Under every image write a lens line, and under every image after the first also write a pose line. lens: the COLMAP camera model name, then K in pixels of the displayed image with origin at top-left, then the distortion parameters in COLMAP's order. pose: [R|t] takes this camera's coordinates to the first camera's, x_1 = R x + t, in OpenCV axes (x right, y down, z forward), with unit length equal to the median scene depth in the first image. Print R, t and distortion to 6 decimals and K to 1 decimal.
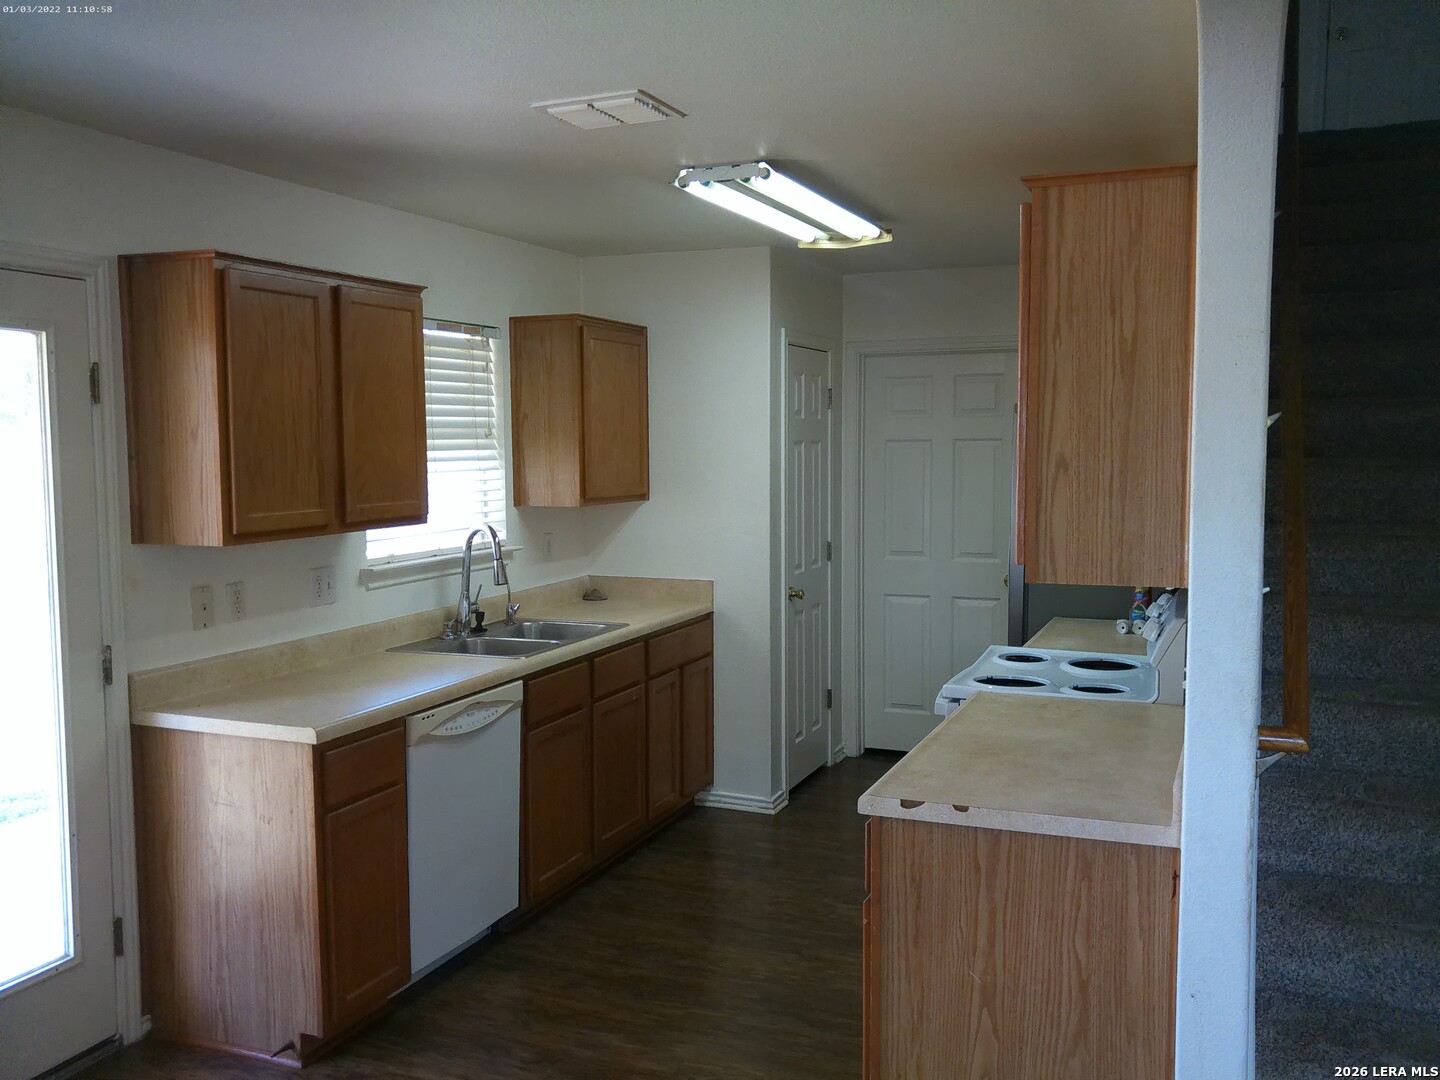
lens RADIAL K [[1269.0, 0, 716.7], [0, 1269.0, 547.5], [0, 0, 1]] dist [0.001251, -0.004190]
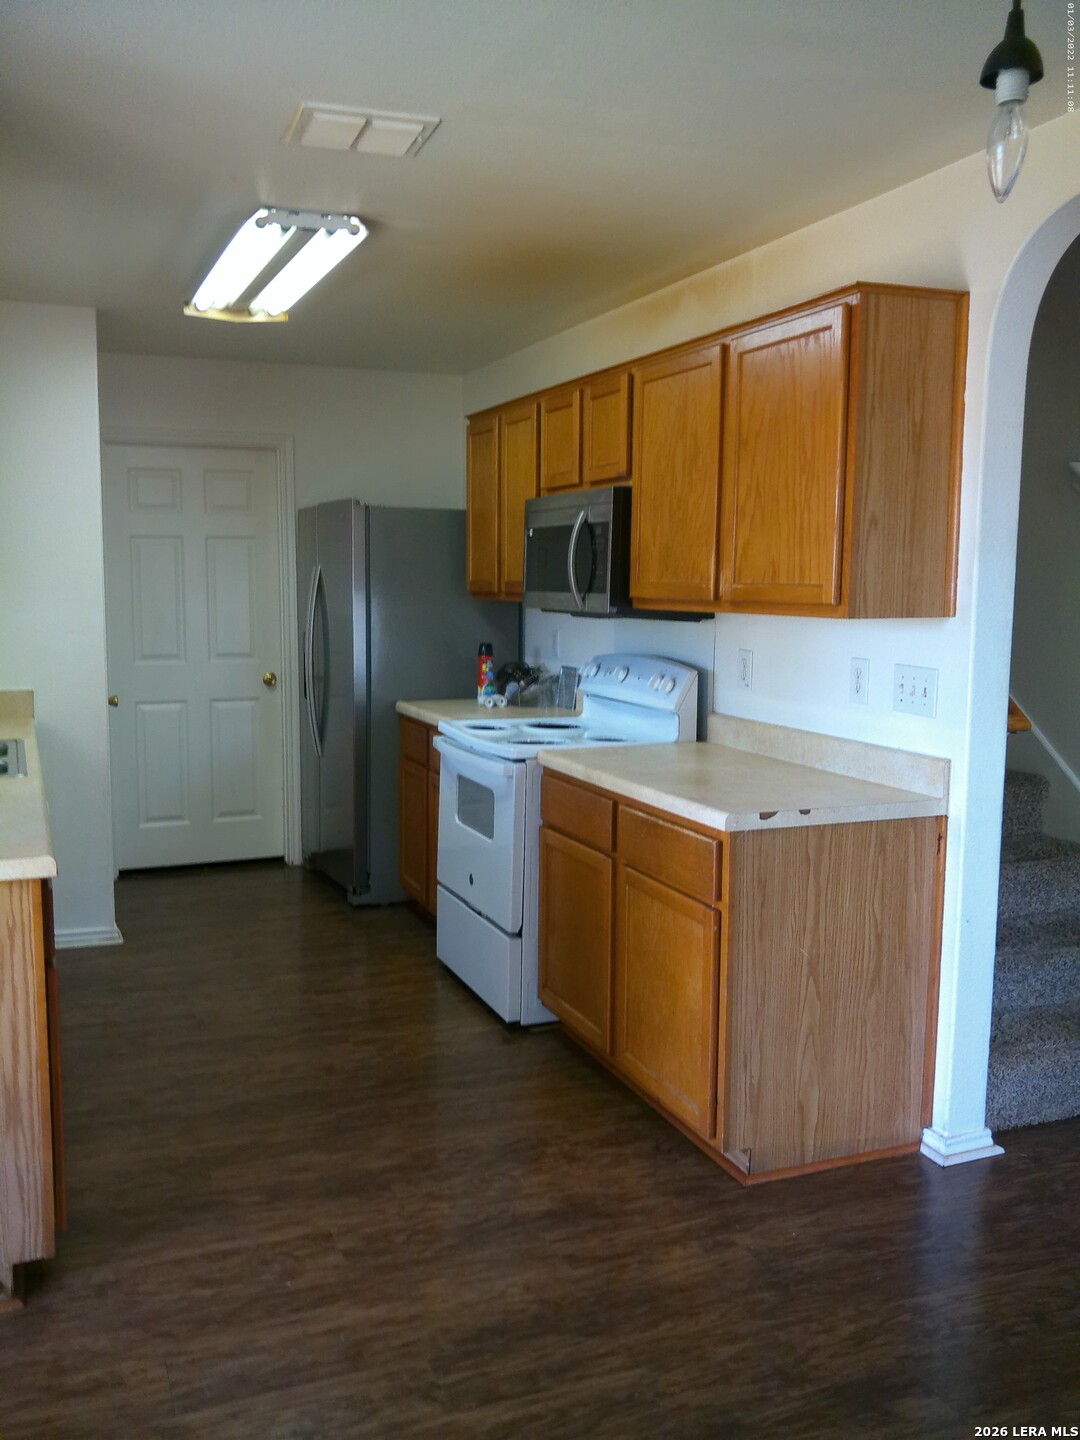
lens RADIAL K [[1281.5, 0, 503.5], [0, 1281.5, 726.0], [0, 0, 1]] dist [0.145109, -0.508100]
pose [[0.731123, -0.071640, 0.678473, -0.837069], [0.050010, 0.997424, 0.051427, 0.049232], [-0.680410, -0.003669, 0.732823, 0.307405]]
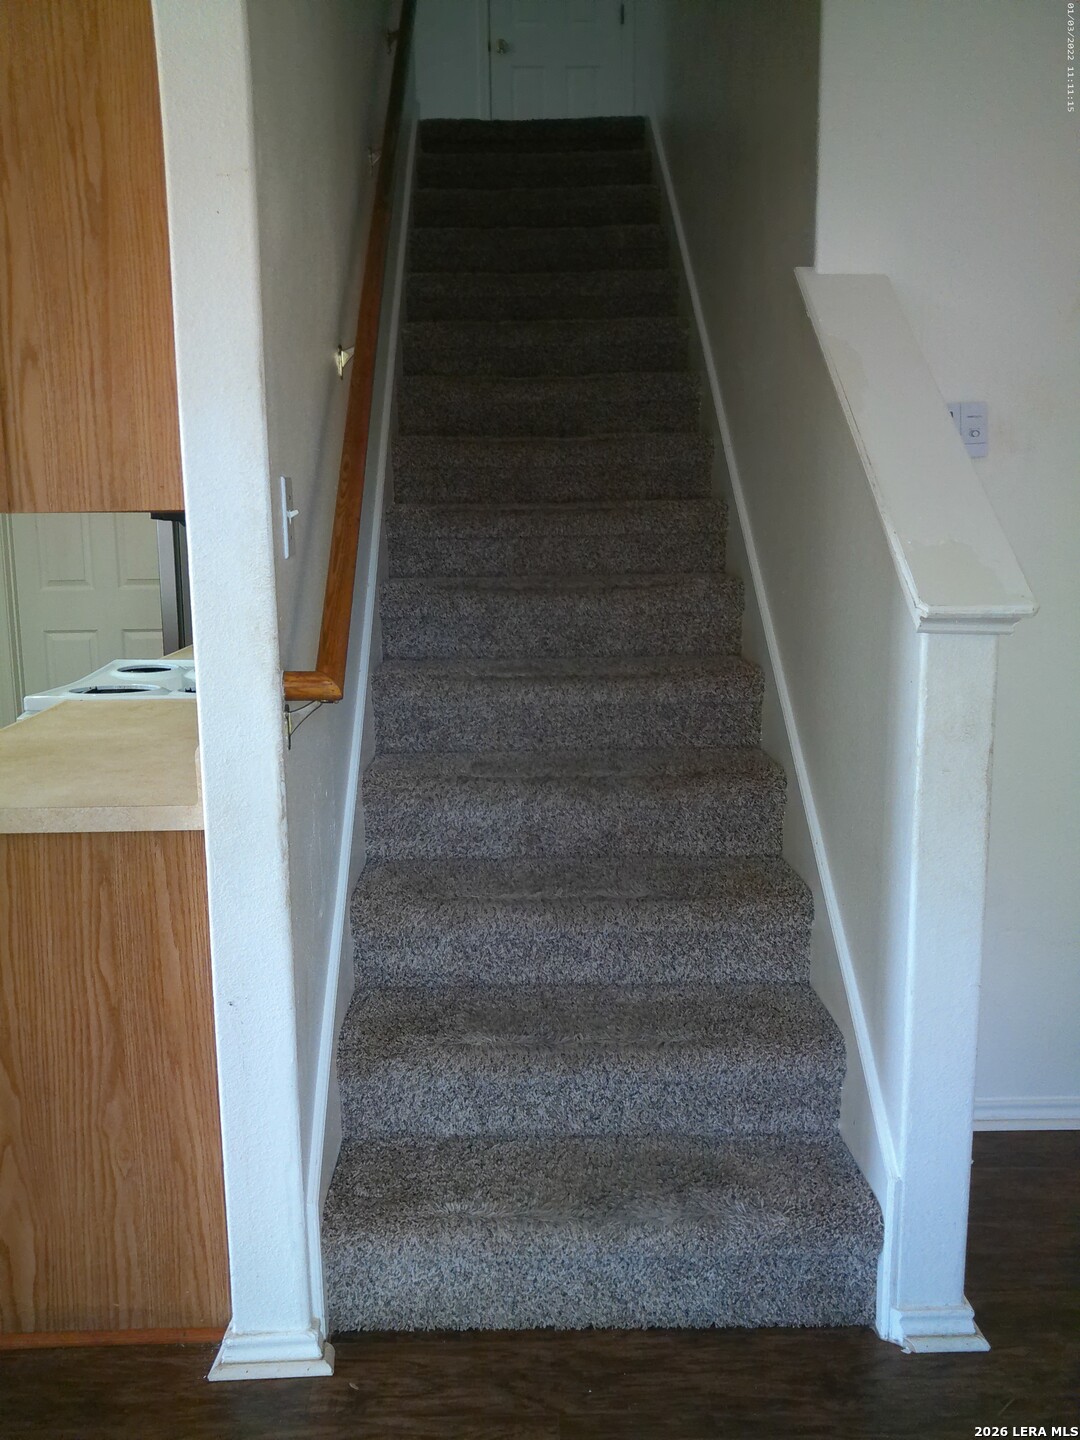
lens RADIAL K [[1261.1, 0, 493.4], [0, 1261.1, 717.0], [0, 0, 1]] dist [-0.058413, 0.122204]
pose [[0.923912, -0.073093, 0.375559, 0.223679], [0.046273, 0.995724, 0.079956, 0.102324], [-0.379797, -0.056494, 0.923343, 0.174065]]
